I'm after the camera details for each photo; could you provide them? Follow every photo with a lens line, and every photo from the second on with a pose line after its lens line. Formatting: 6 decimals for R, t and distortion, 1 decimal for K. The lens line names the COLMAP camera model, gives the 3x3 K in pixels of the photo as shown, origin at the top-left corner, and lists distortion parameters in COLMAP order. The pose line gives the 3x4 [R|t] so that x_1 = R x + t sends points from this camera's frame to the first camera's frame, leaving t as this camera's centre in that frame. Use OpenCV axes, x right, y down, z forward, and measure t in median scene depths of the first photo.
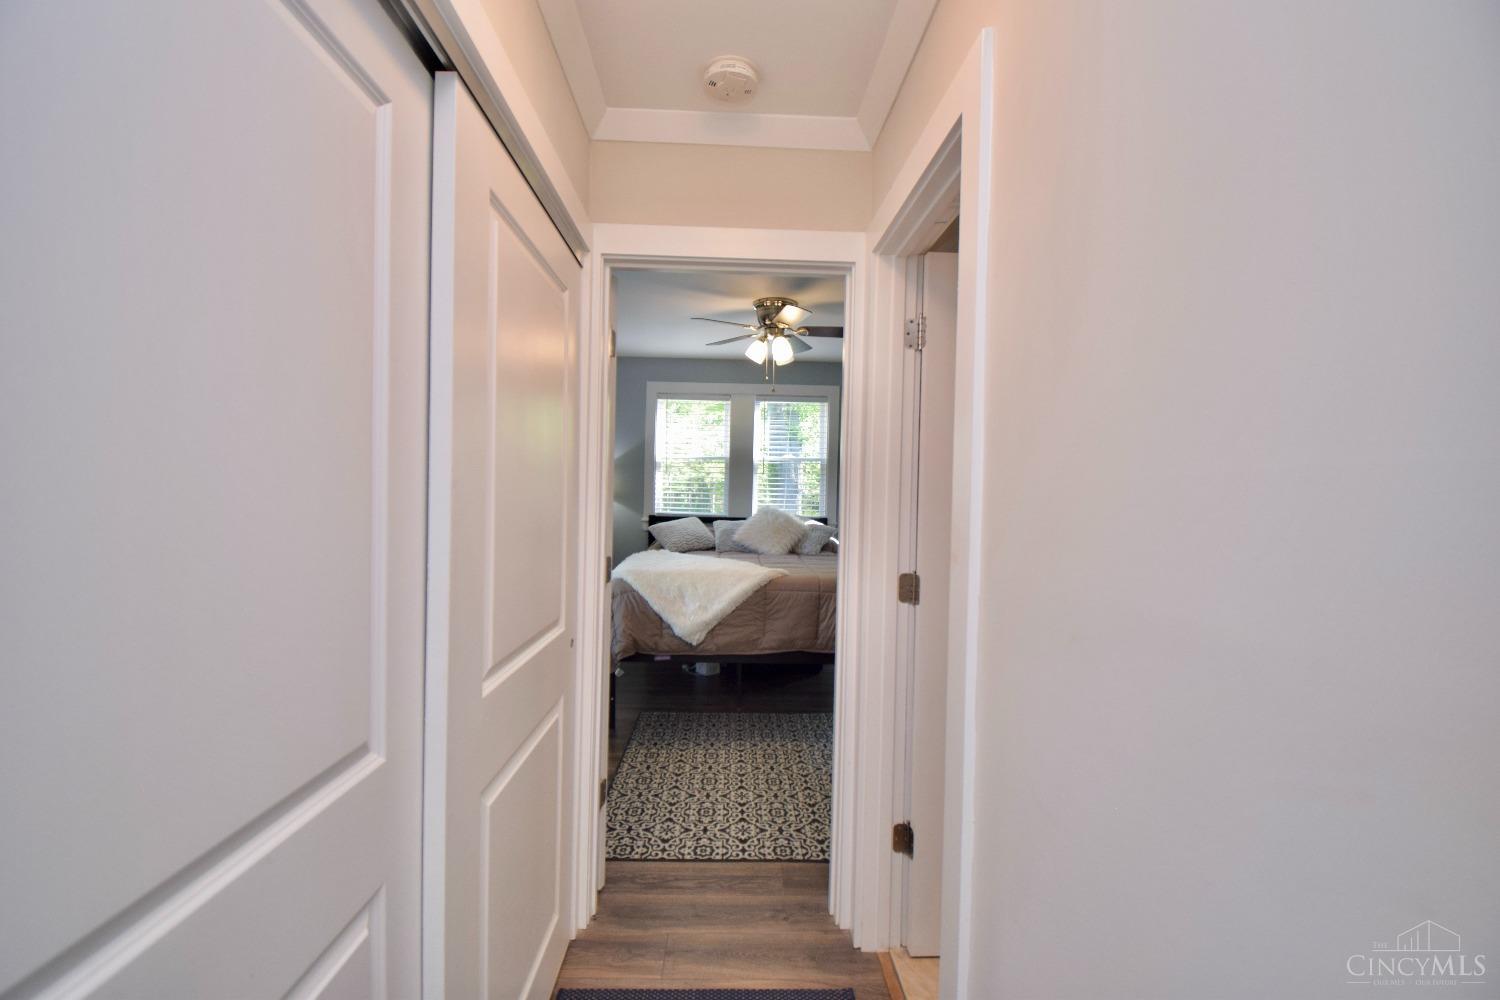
lens RADIAL K [[647.5, 0, 750.0], [0, 647.5, 500.0], [0, 0, 1]] dist [0.002183, -0.017841]
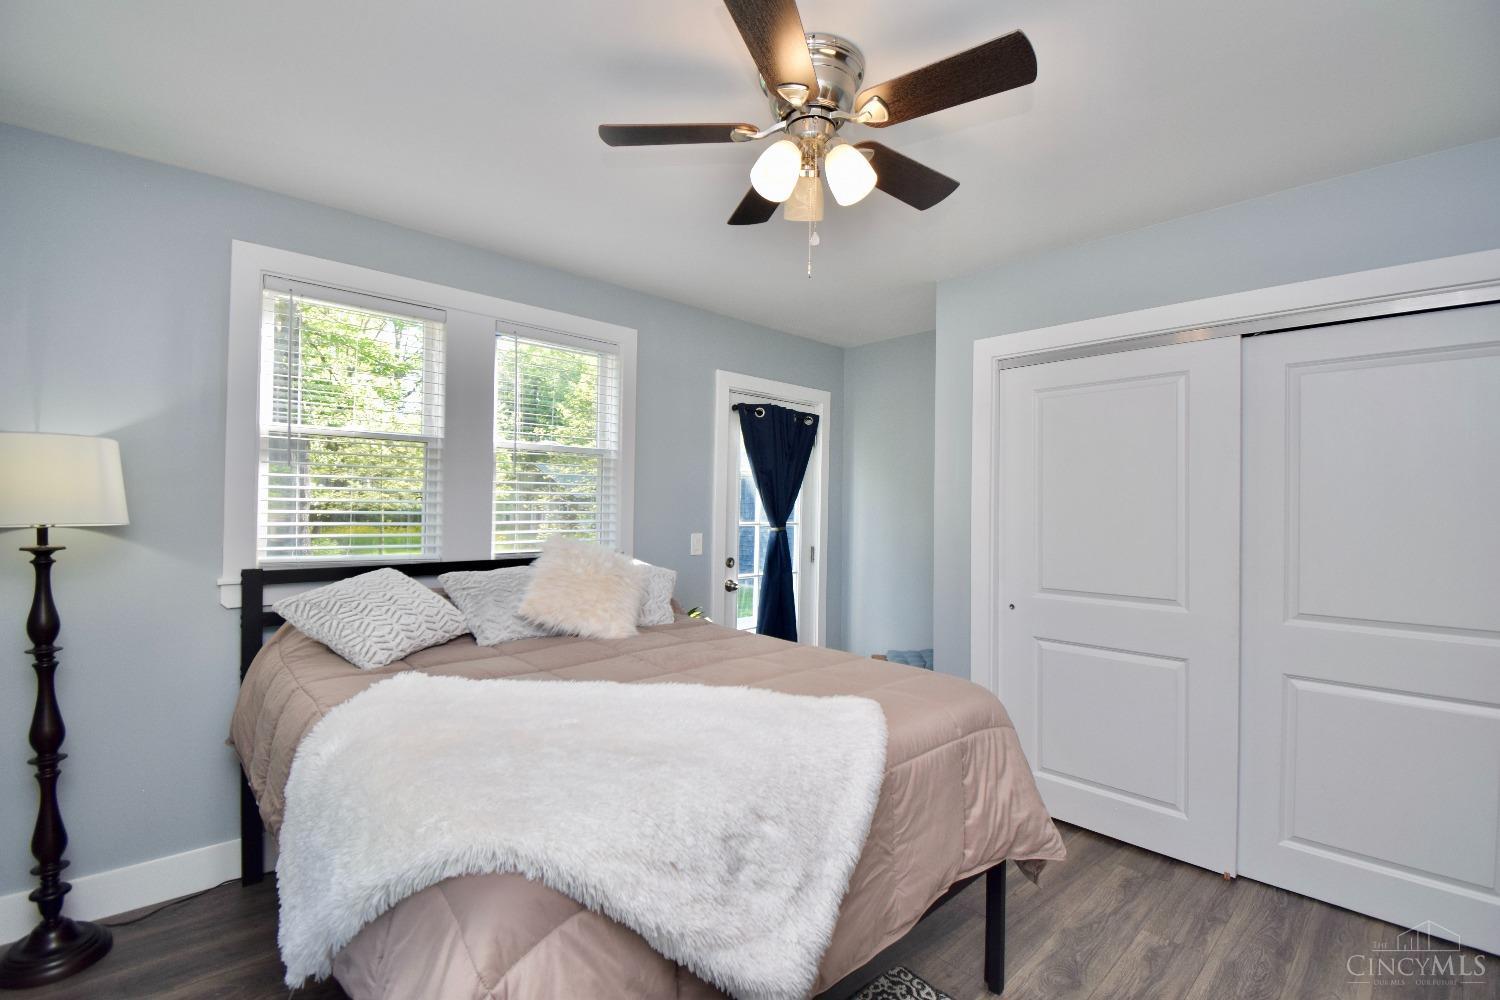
lens RADIAL K [[647.5, 0, 750.0], [0, 647.5, 500.0], [0, 0, 1]] dist [0.002183, -0.017841]
pose [[0.734417, -0.003722, 0.678688, -0.201477], [0.012051, 0.999899, -0.007557, -0.013442], [-0.678591, 0.013729, 0.734388, 0.511633]]
